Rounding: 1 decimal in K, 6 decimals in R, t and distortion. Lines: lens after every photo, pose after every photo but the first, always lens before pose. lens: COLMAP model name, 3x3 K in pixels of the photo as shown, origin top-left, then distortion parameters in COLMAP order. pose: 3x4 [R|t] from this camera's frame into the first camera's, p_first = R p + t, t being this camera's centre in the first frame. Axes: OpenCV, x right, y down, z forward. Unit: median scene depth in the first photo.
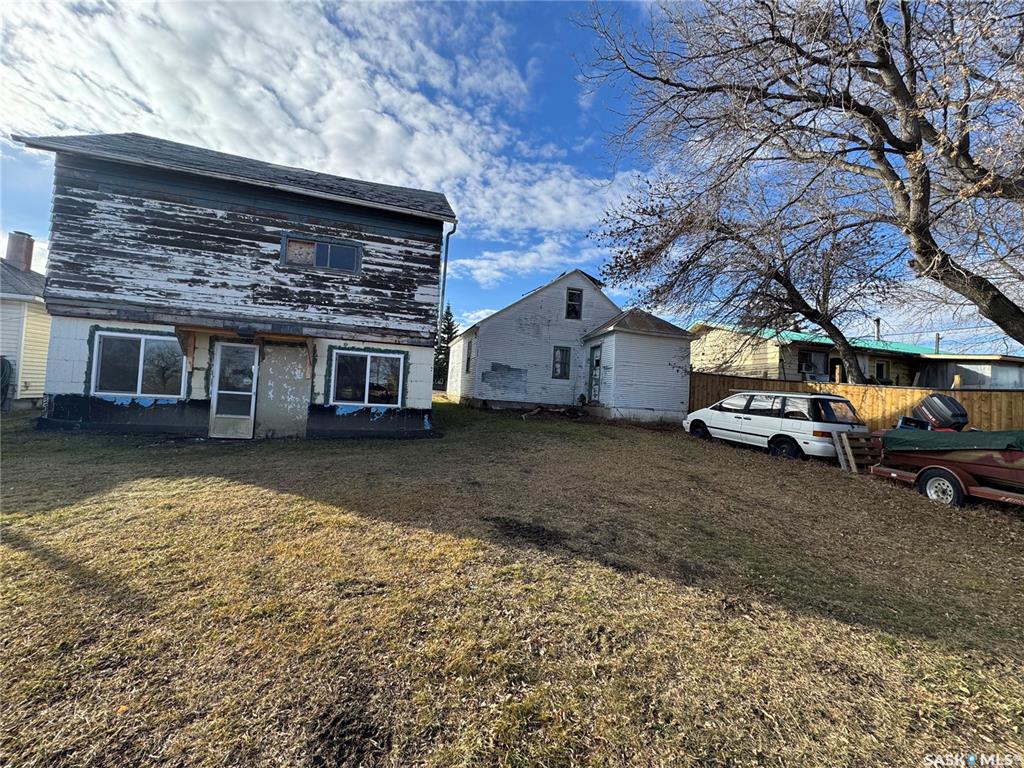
lens RADIAL K [[413.4, 0, 512.3], [0, 413.4, 384.3], [0, 0, 1]] dist [-0.003391, -0.000666]
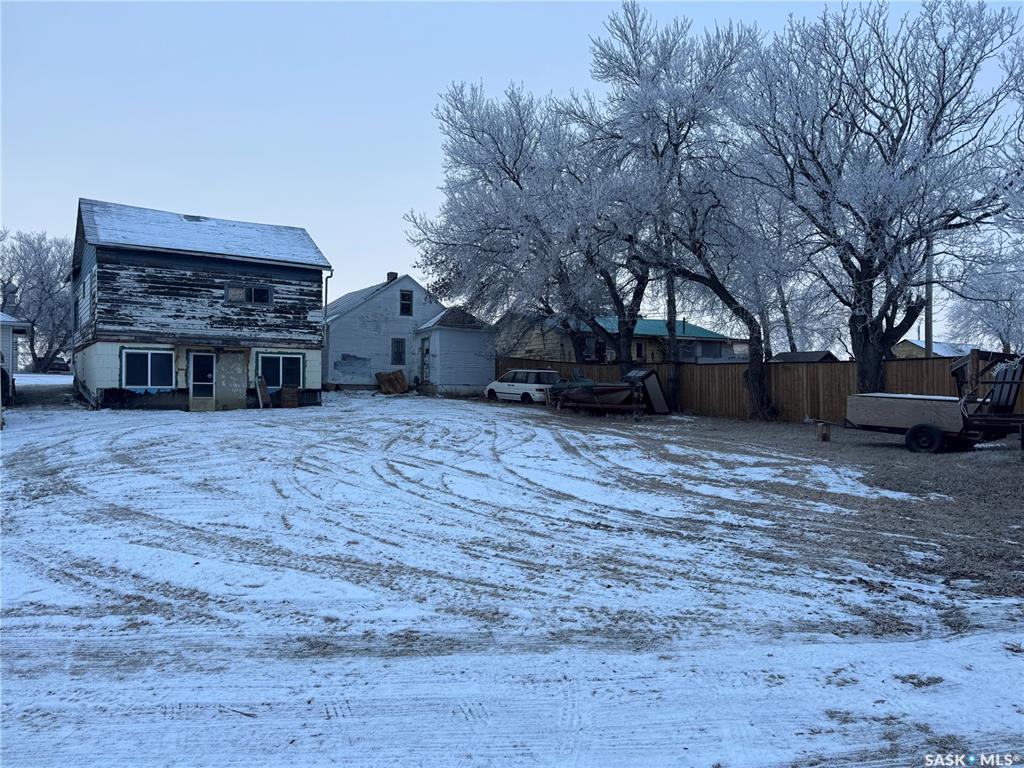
lens RADIAL K [[714.0, 0, 503.1], [0, 714.0, 390.0], [0, 0, 1]] dist [0.025485, -0.027032]
pose [[0.958931, -0.049711, 0.279250, -0.294914], [0.040071, 0.998391, 0.040128, -0.017317], [-0.280795, -0.027291, 0.959380, -1.831844]]
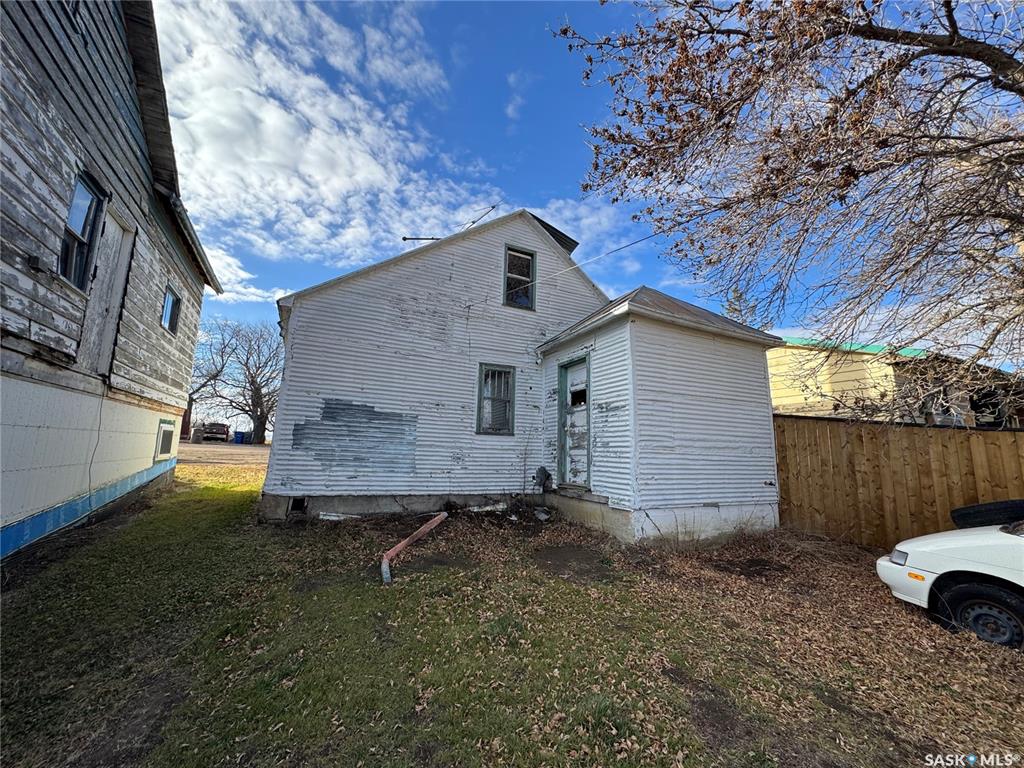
lens RADIAL K [[413.4, 0, 540.0], [0, 413.4, 348.3], [0, 0, 1]] dist [-0.003391, -0.000666]
pose [[0.971354, 0.021636, 0.236648, 0.090216], [0.026274, 0.979963, -0.197439, -0.025329], [-0.236178, 0.198001, 0.951323, 0.884829]]
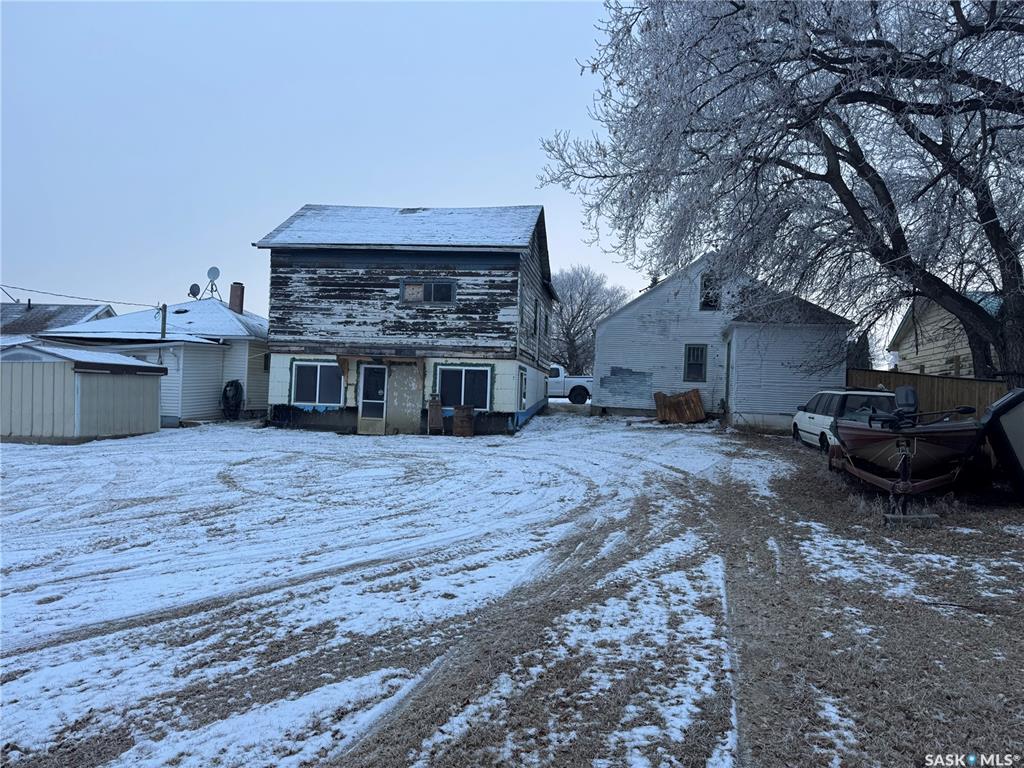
lens RADIAL K [[714.0, 0, 516.8], [0, 714.0, 385.2], [0, 0, 1]] dist [0.025485, -0.027032]
pose [[0.909292, -0.031840, -0.414940, 0.660368], [0.025885, 0.999465, -0.019969, 0.023832], [0.415354, 0.007417, 0.909630, -0.846271]]
